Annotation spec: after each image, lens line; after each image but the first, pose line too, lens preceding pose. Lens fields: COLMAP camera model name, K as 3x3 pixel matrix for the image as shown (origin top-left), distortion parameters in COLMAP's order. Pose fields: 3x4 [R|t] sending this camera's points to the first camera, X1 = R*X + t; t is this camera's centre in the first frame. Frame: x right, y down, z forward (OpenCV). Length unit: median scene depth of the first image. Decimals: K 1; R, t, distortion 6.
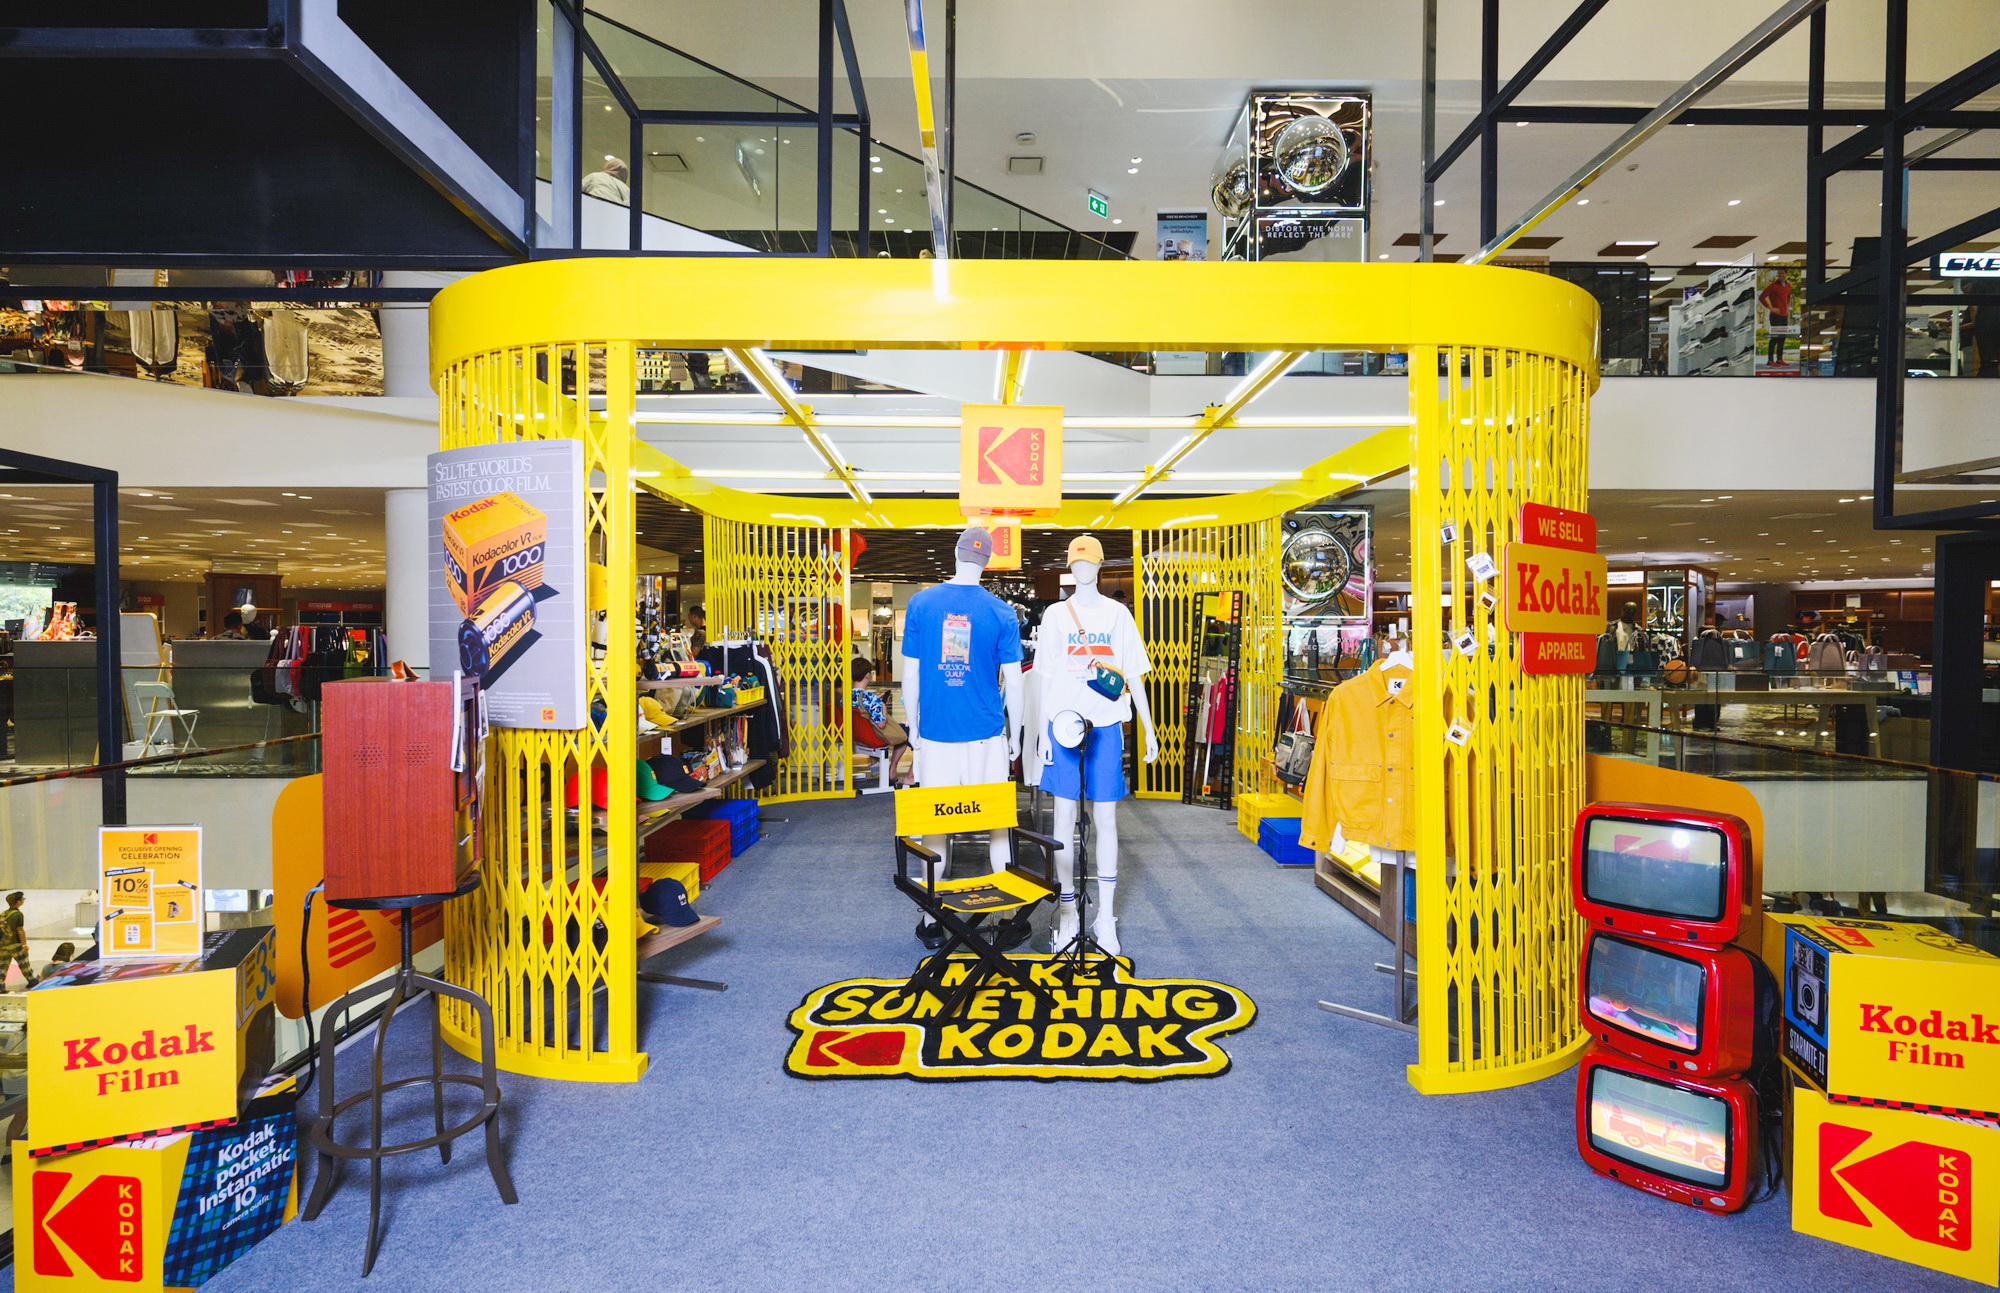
lens RADIAL K [[871.5, 0, 998.5], [0, 871.5, 679.4], [0, 0, 1]] dist [-0.001816, -0.000091]
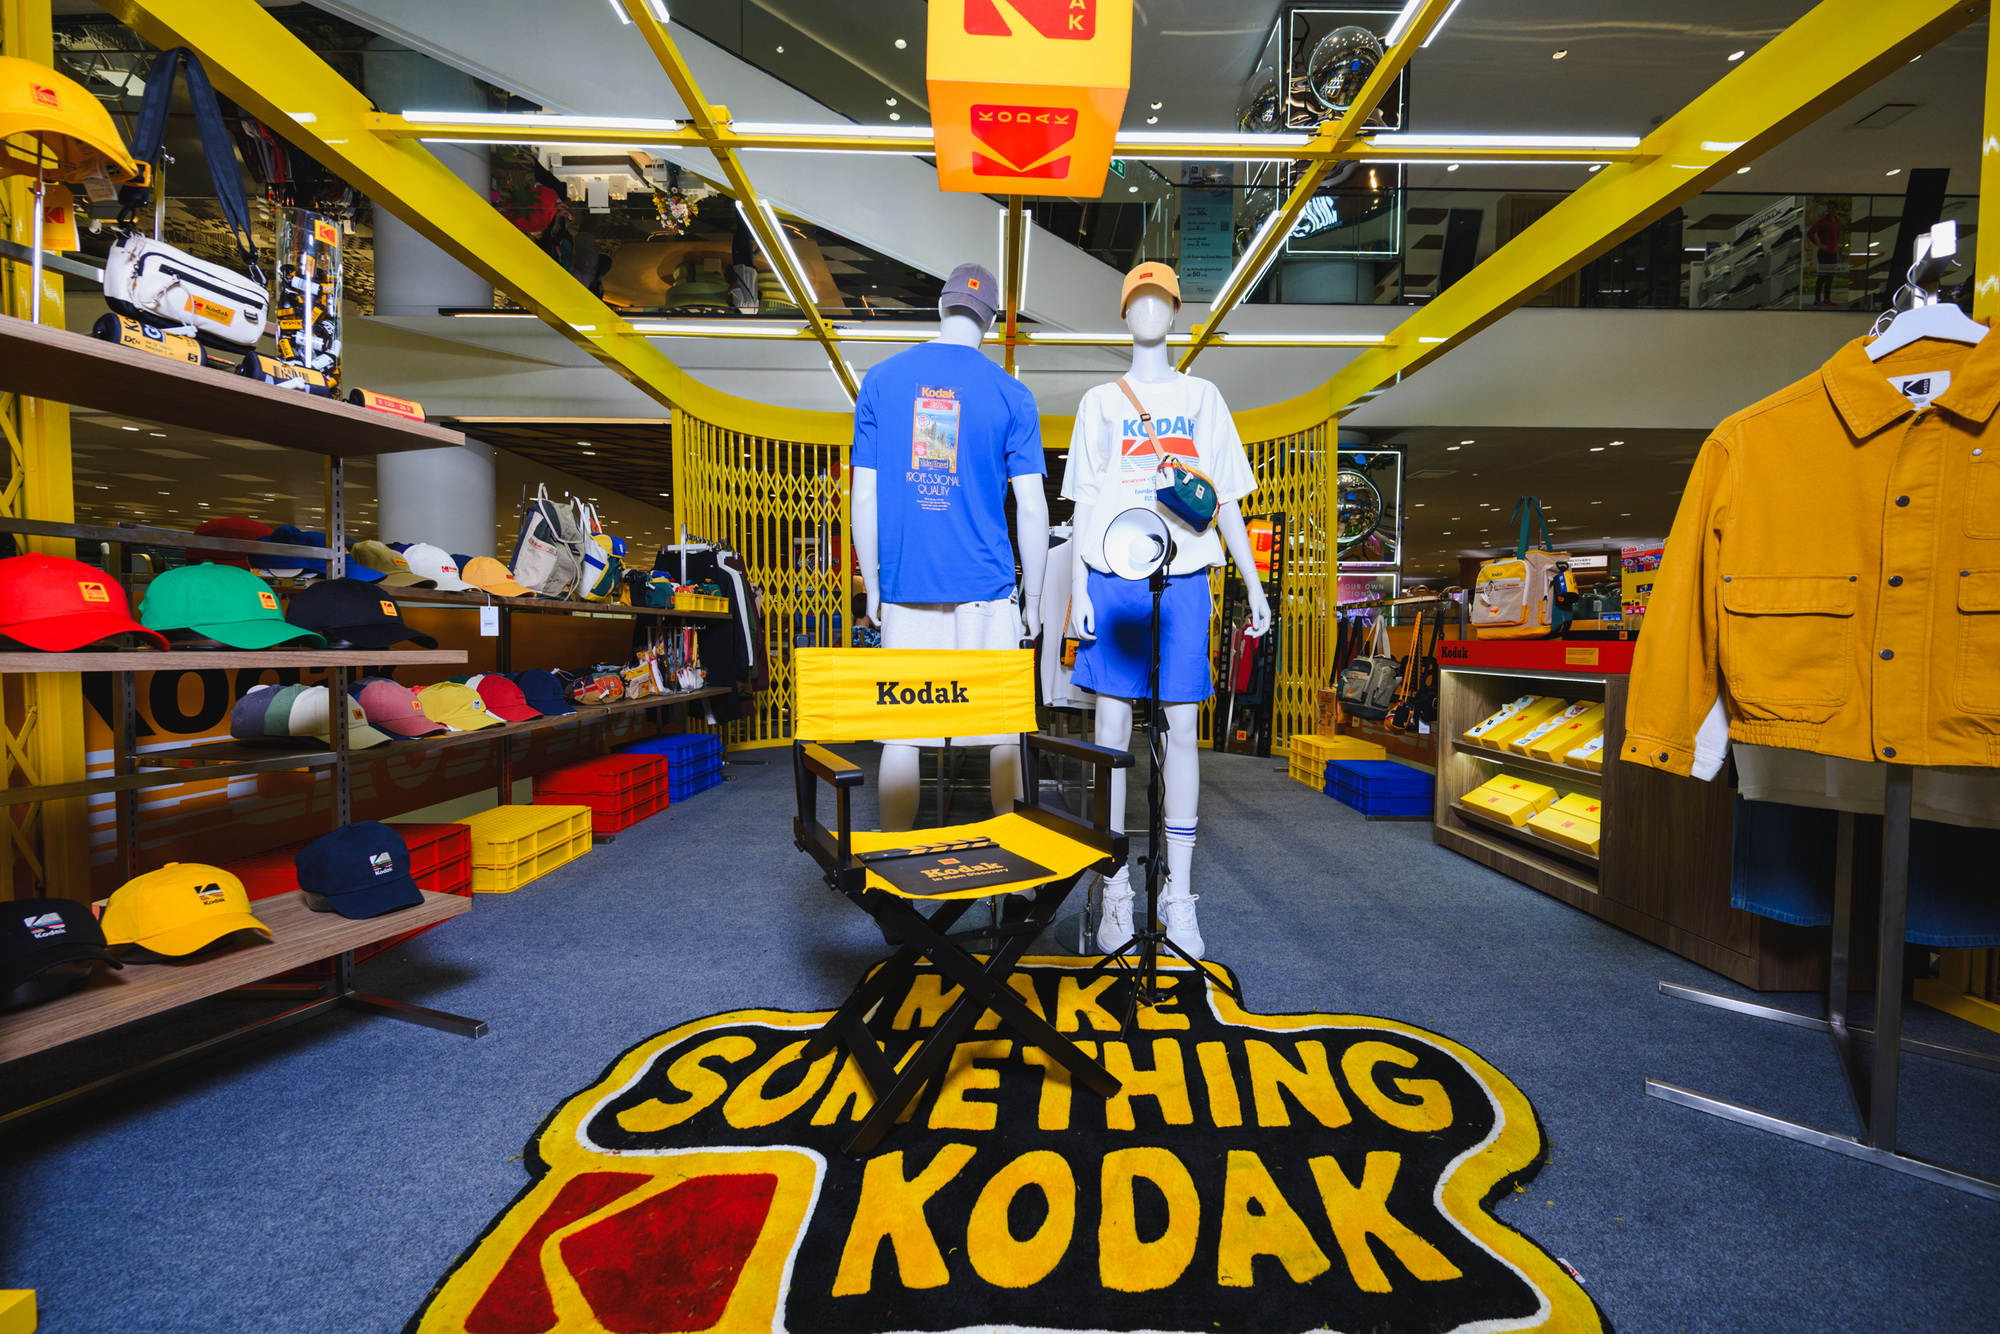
lens RADIAL K [[767.6, 0, 1018.2], [0, 767.6, 658.6], [0, 0, 1]] dist [0.002141, 0.000071]
pose [[0.999955, 0.007641, 0.005683, 0.007318], [-0.007642, 0.999971, 0.000179, 0.126478], [-0.005681, -0.000222, 0.999984, 0.537074]]
